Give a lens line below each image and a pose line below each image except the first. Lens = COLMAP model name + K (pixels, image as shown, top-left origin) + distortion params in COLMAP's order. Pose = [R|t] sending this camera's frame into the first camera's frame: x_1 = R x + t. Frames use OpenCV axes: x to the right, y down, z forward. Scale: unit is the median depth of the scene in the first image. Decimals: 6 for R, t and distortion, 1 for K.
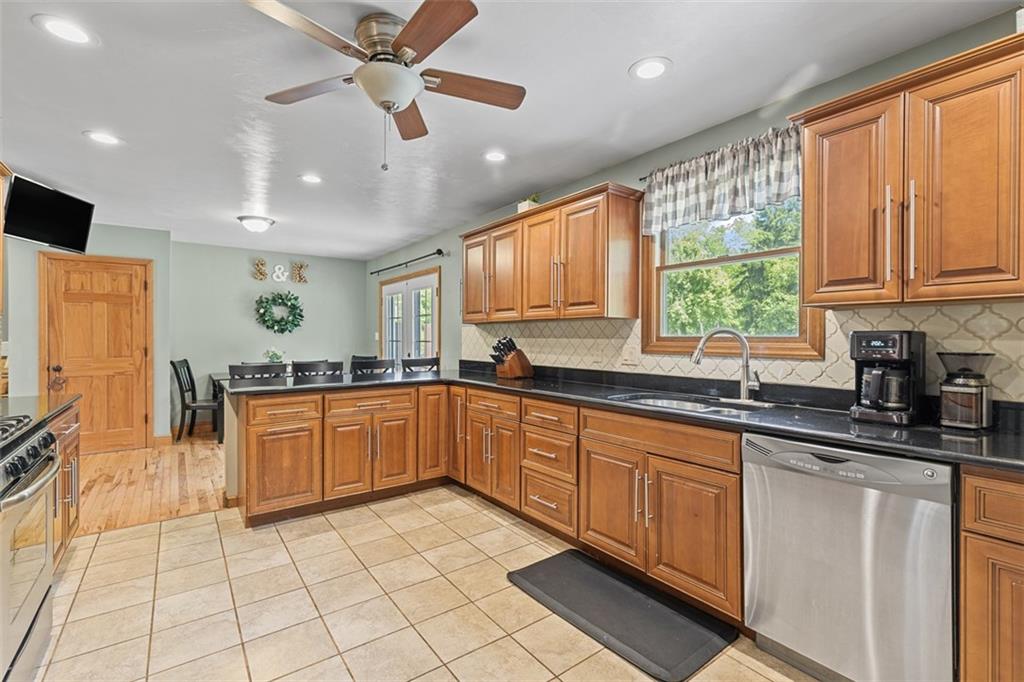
lens RADIAL K [[457.7, 0, 516.8], [0, 457.7, 337.0], [0, 0, 1]] dist [0.005711, -0.001391]
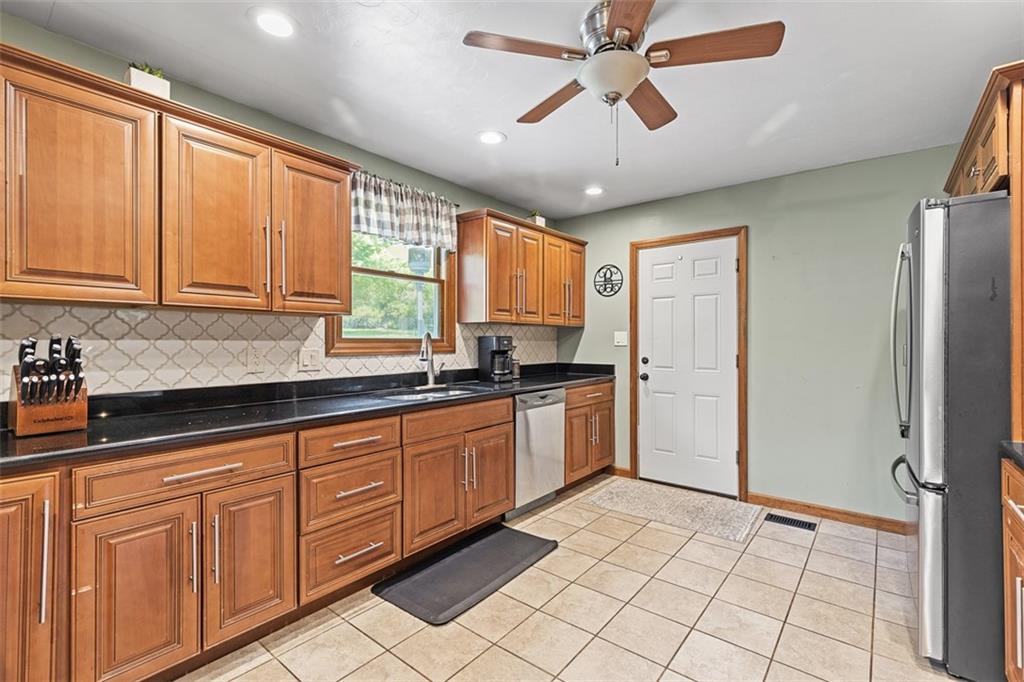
lens RADIAL K [[457.7, 0, 519.5], [0, 457.7, 339.4], [0, 0, 1]] dist [0.005711, -0.001391]
pose [[-0.257454, 0.000857, 0.966290, -0.541797], [-0.001801, 0.999997, -0.001367, 0.001809], [-0.966289, -0.002093, -0.257452, 0.673226]]
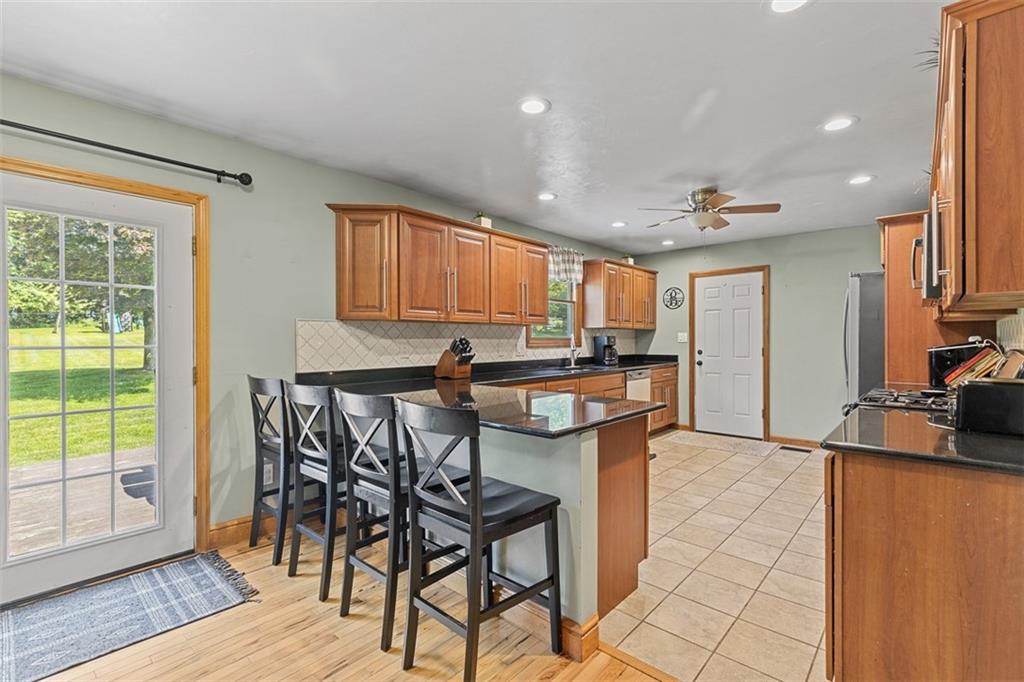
lens RADIAL K [[457.7, 0, 518.3], [0, 457.7, 341.4], [0, 0, 1]] dist [0.005711, -0.001391]
pose [[-0.205547, -0.005262, 0.978633, -1.015993], [0.000216, 0.999985, 0.005423, 0.002644], [-0.978647, 0.001326, -0.205543, 1.060432]]
